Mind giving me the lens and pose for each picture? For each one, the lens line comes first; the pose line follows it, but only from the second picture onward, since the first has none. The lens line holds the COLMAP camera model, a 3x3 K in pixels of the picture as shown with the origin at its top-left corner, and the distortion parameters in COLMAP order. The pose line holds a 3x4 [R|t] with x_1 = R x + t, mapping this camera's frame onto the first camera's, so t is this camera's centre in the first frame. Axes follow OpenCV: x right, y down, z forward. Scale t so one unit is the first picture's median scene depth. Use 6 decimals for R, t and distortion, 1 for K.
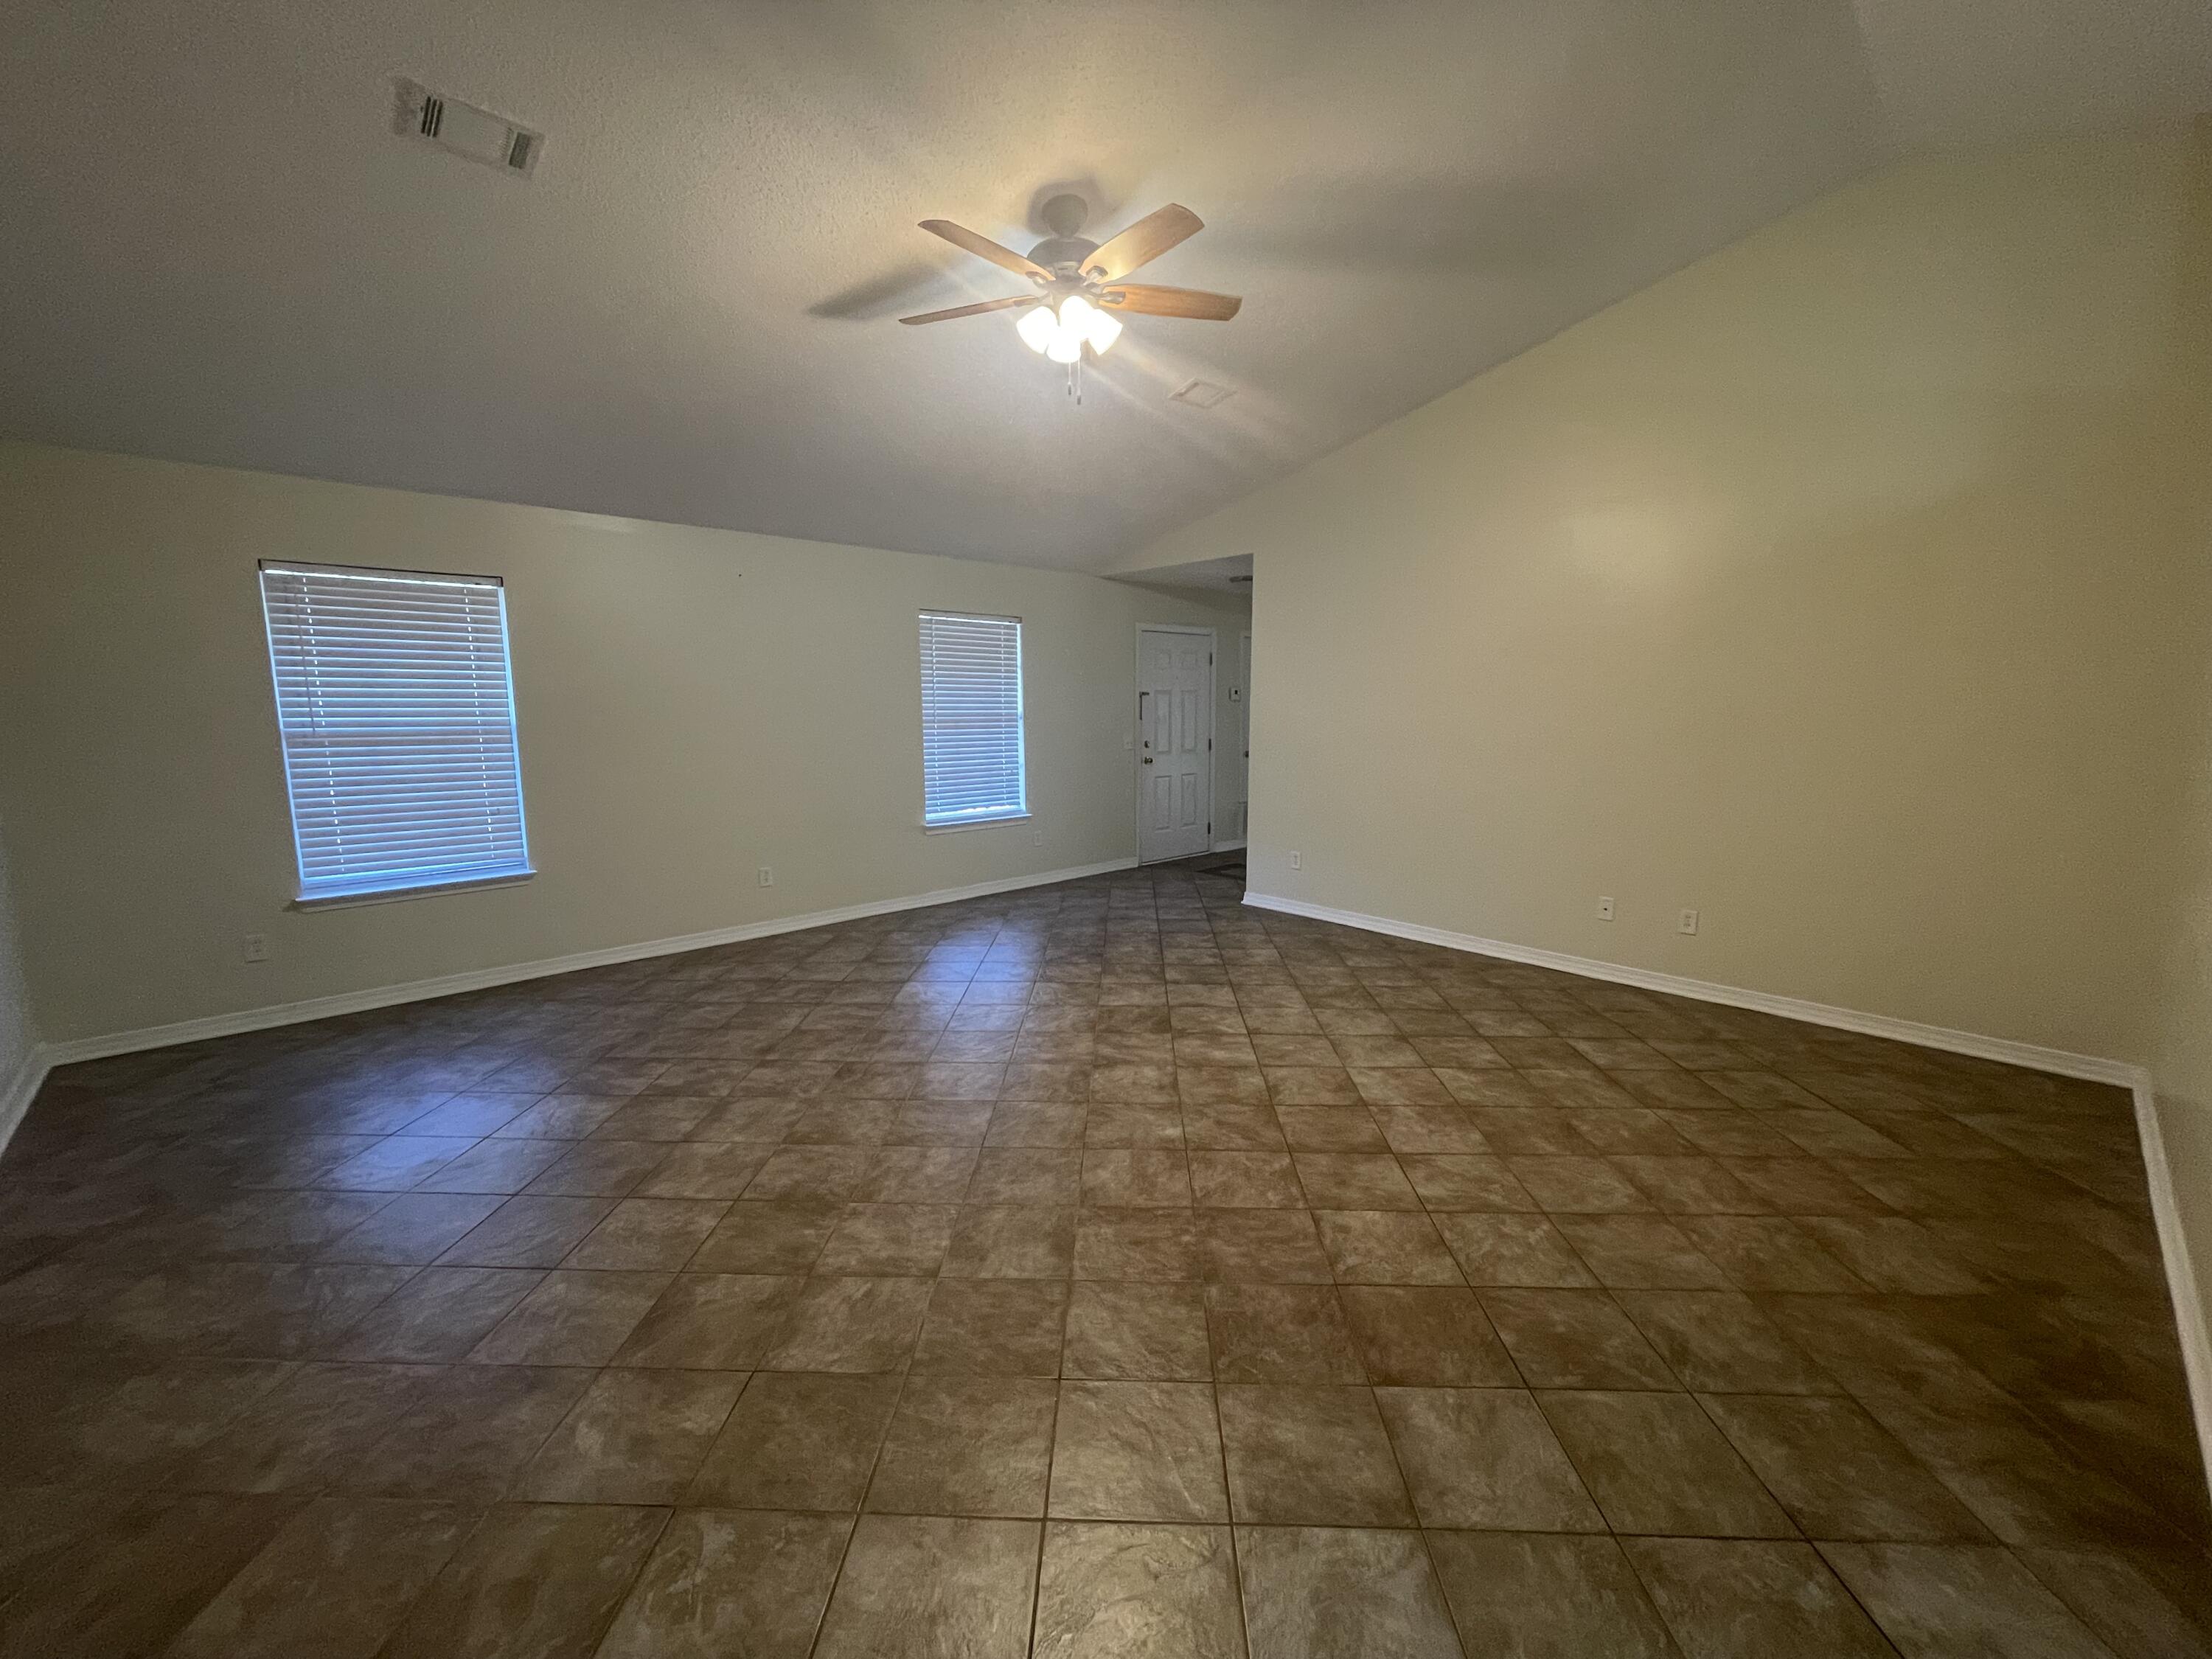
lens RADIAL K [[894.4, 0, 1108.9], [0, 894.4, 830.8], [0, 0, 1]] dist [0.000867, 0.000620]
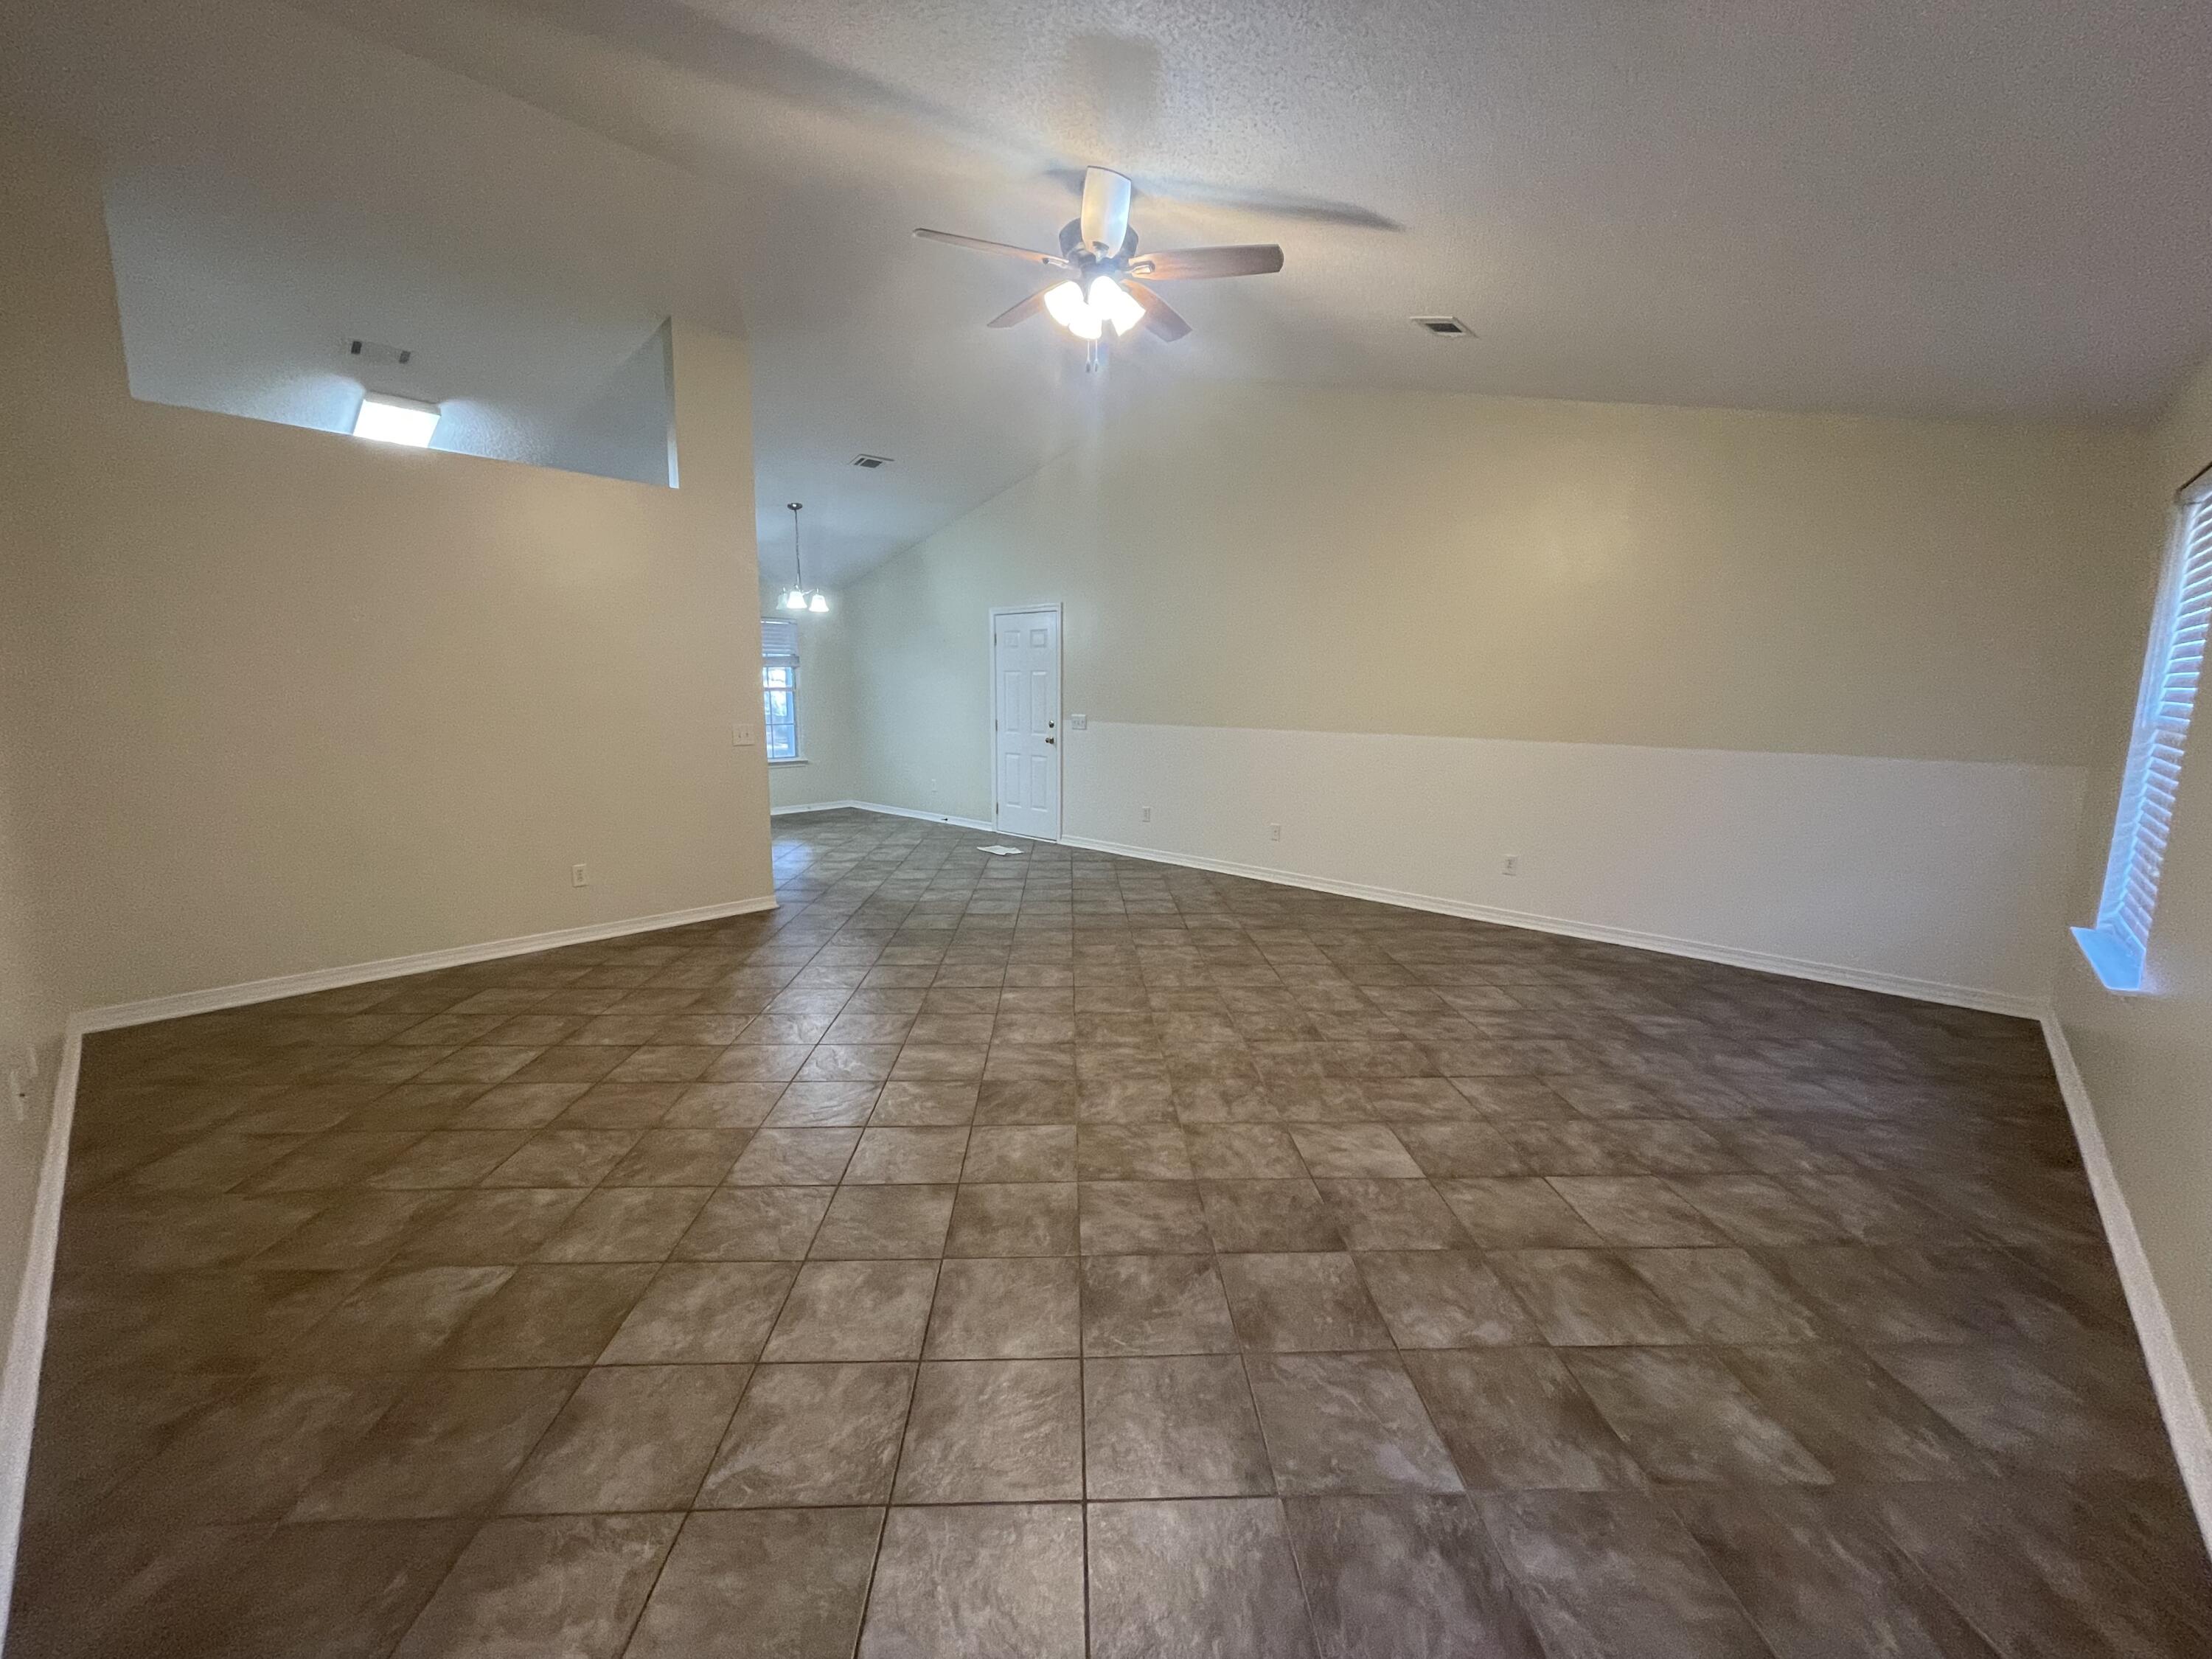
lens RADIAL K [[894.4, 0, 1106.0], [0, 894.4, 824.8], [0, 0, 1]] dist [0.000867, 0.000620]
pose [[-0.997820, 0.001779, -0.065968, 0.011622], [-0.017921, 0.954765, 0.296821, -0.254857], [0.063512, 0.297356, -0.952652, 1.828014]]
